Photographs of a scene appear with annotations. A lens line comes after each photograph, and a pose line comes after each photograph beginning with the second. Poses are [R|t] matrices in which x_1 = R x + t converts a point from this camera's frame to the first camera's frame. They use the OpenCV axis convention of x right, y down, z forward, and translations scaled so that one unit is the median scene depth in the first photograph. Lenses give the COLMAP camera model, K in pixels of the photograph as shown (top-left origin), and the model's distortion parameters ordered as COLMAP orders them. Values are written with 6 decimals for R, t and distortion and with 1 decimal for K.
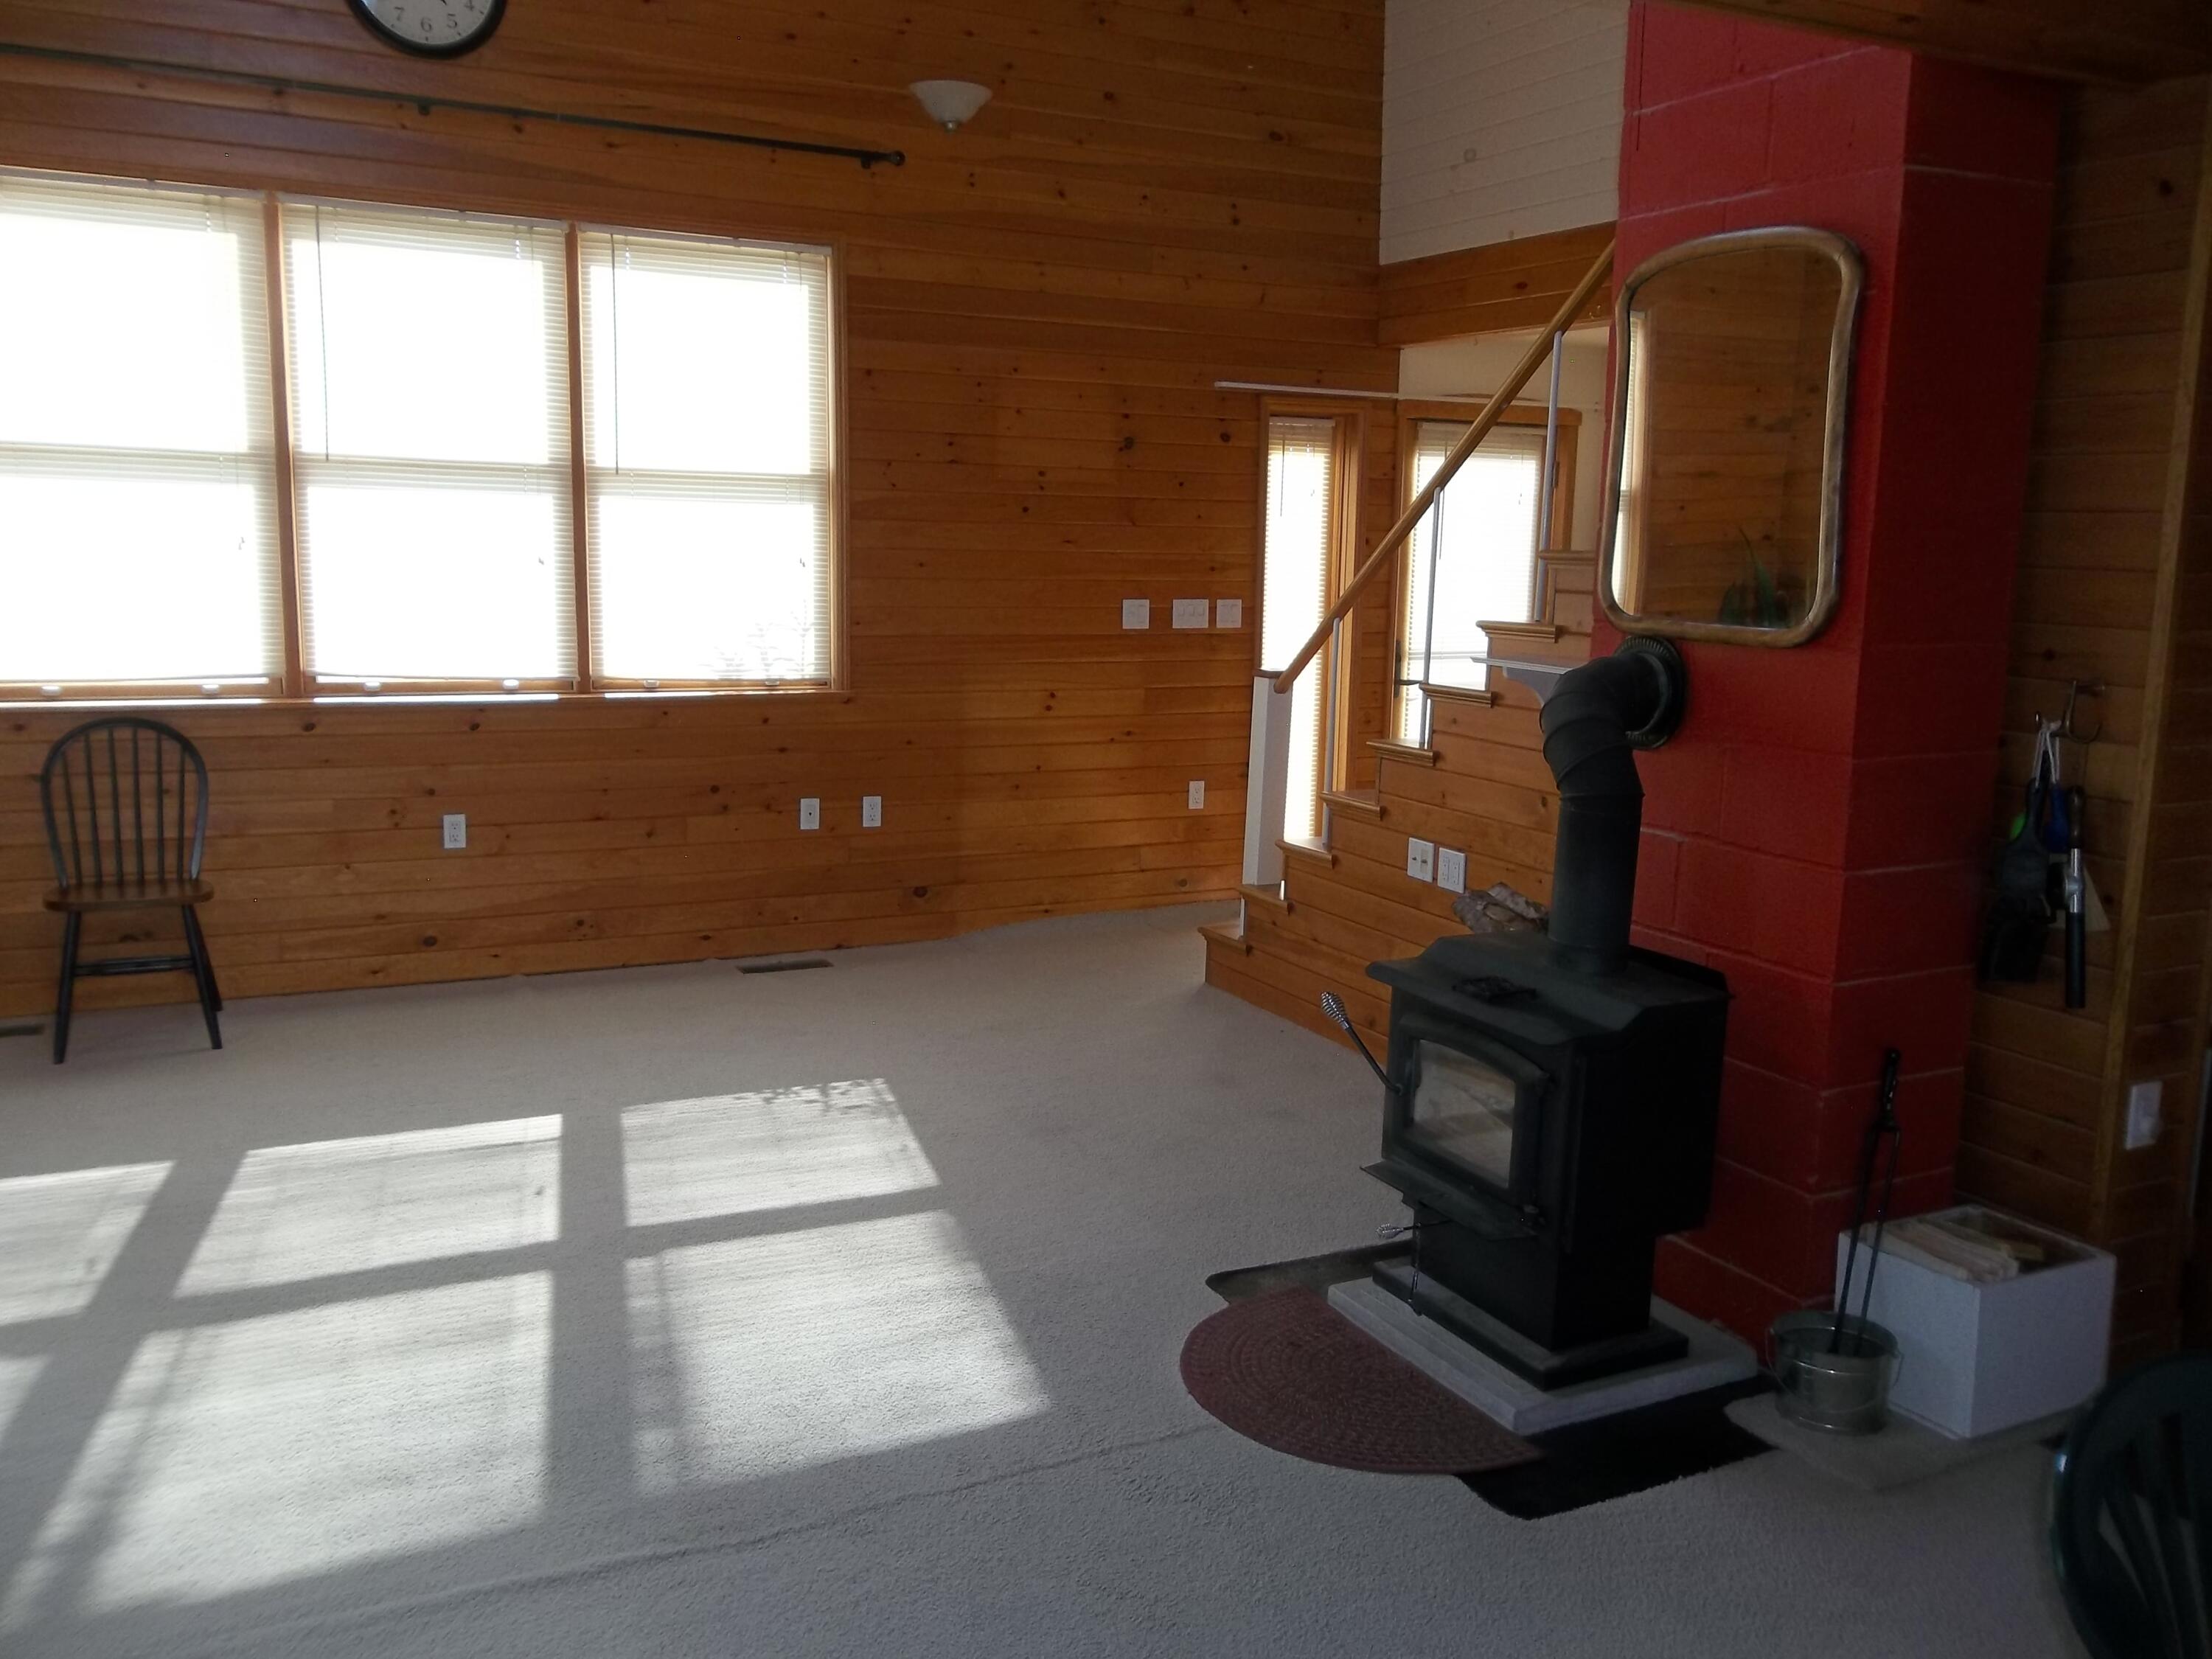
lens RADIAL K [[1809.0, 0, 1100.1], [0, 1809.0, 818.3], [0, 0, 1]] dist [0.013648, 0.011142]
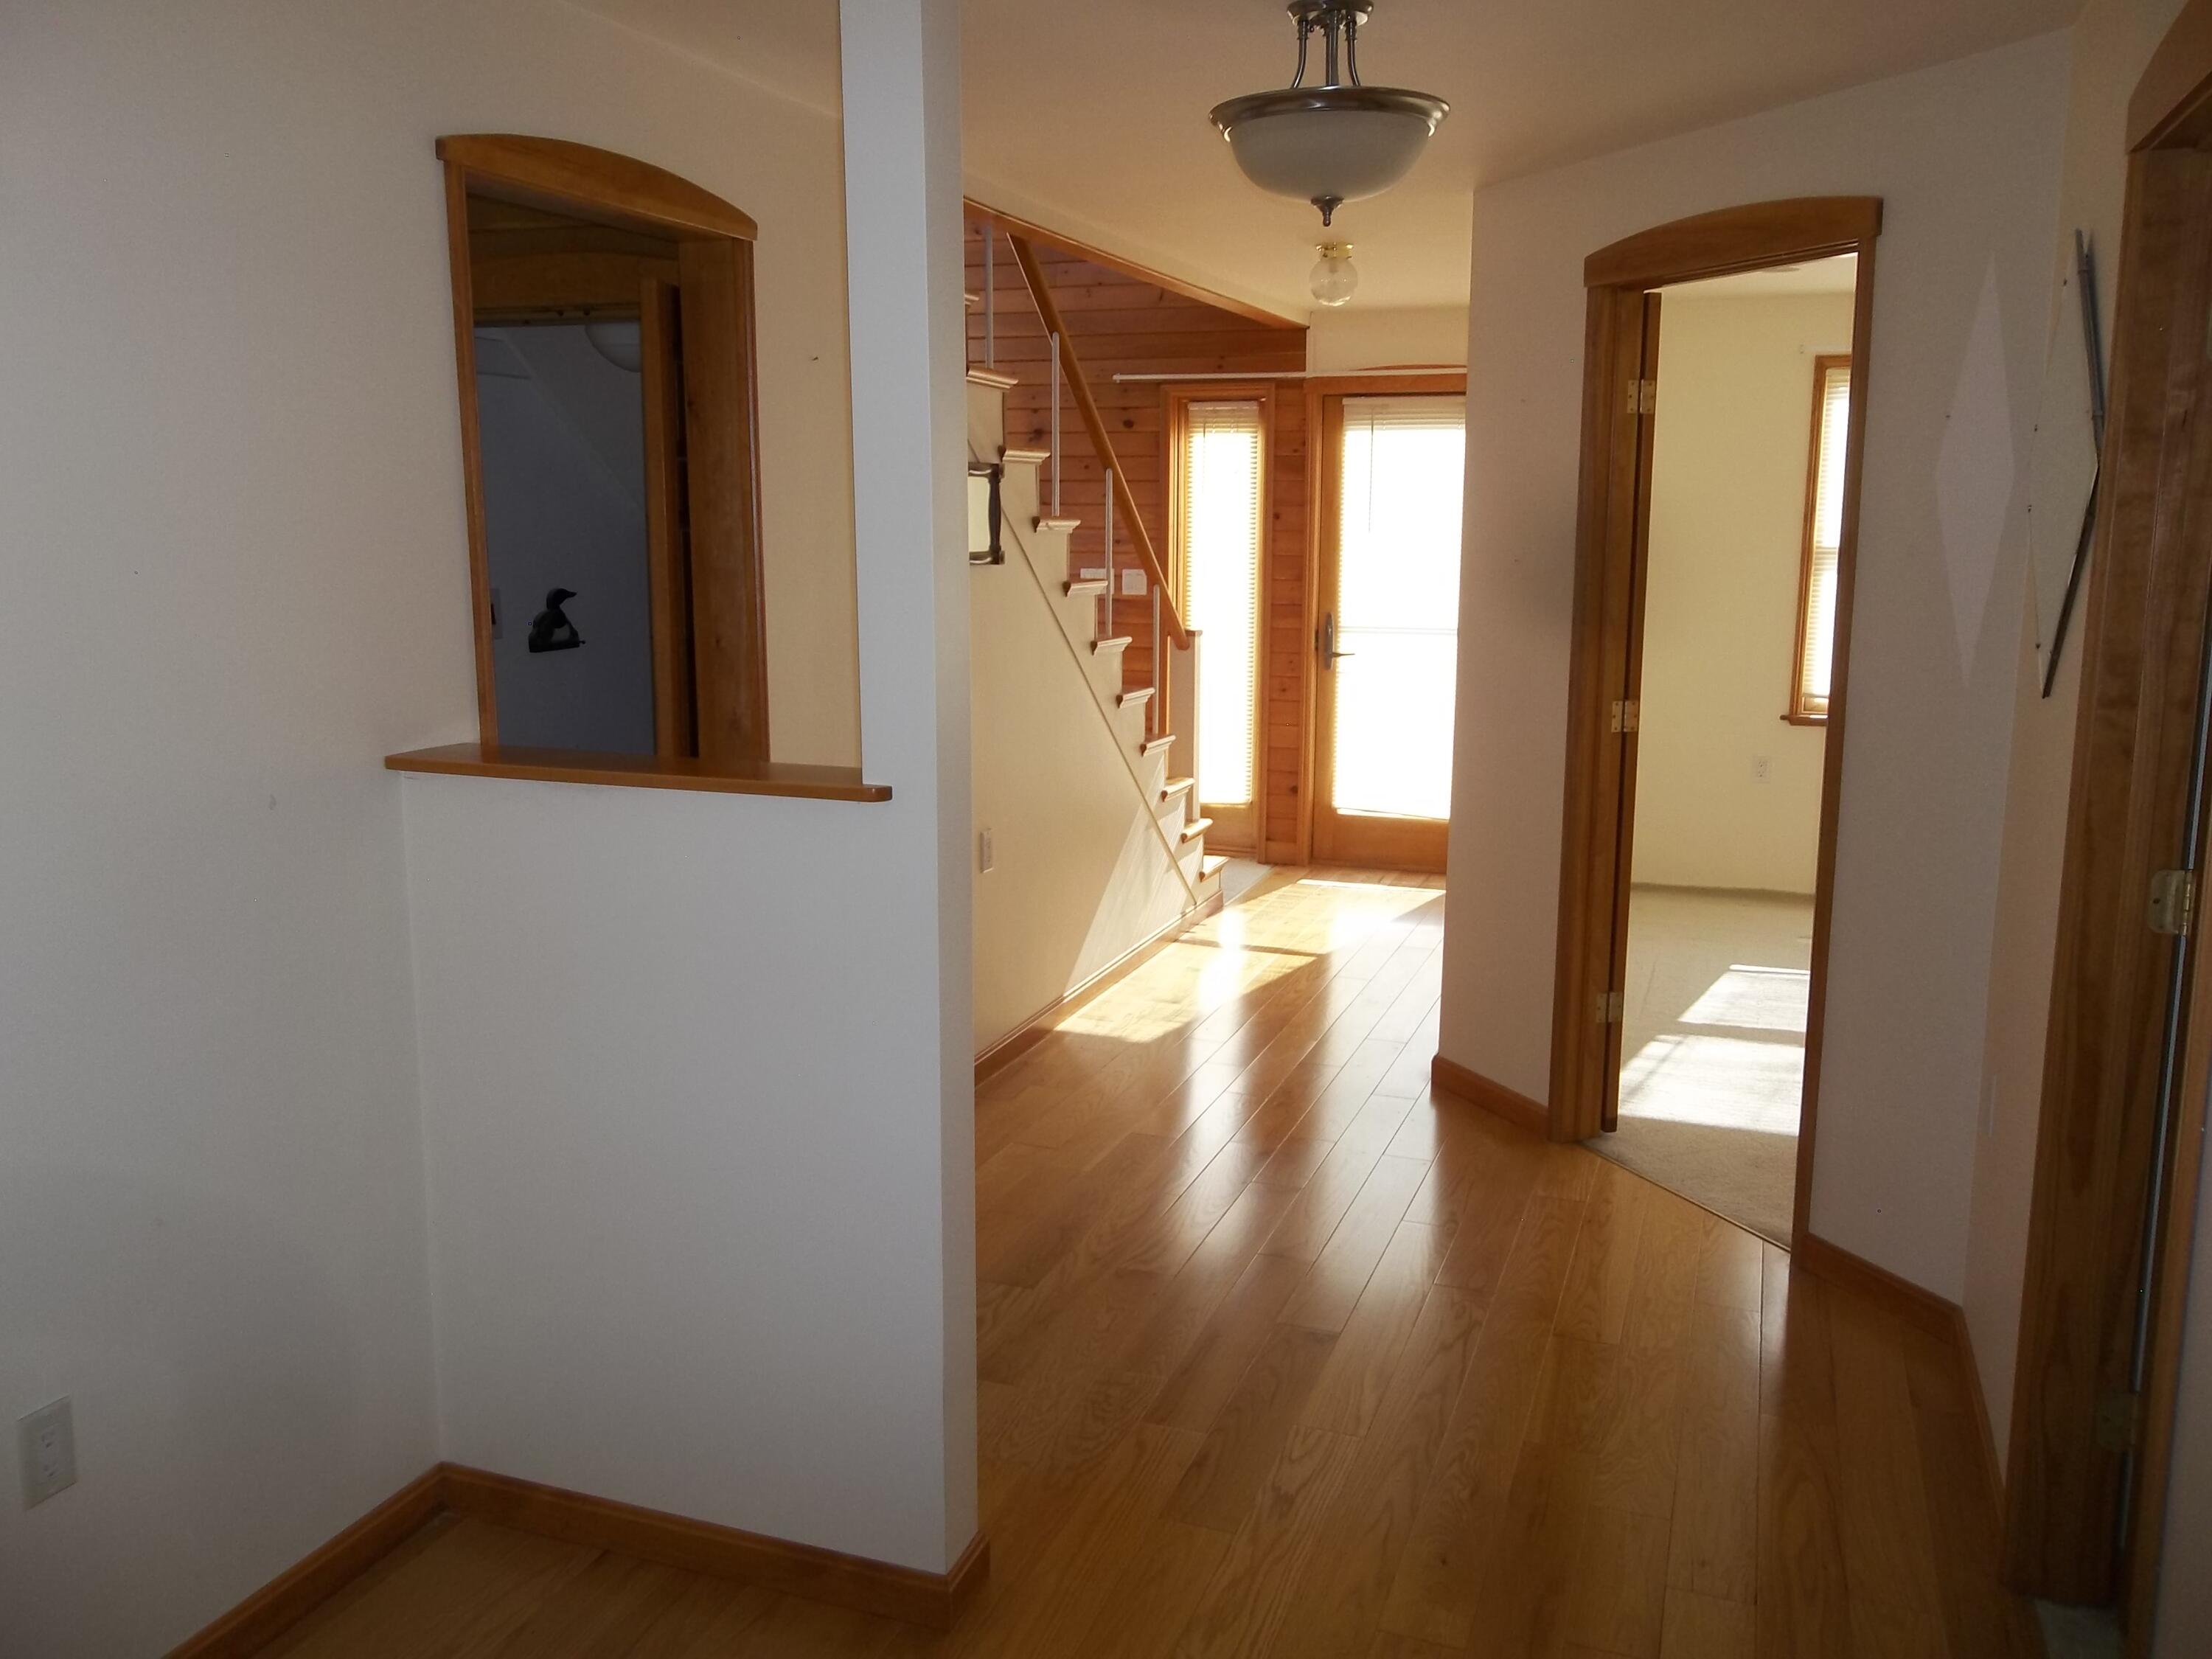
lens RADIAL K [[1809.0, 0, 1100.1], [0, 1809.0, 818.3], [0, 0, 1]] dist [0.013648, 0.011142]
pose [[0.677468, 0.110059, -0.727272, 0.870879], [-0.110346, 0.992760, 0.047446, -0.018606], [0.727228, 0.048109, 0.684708, 0.223747]]
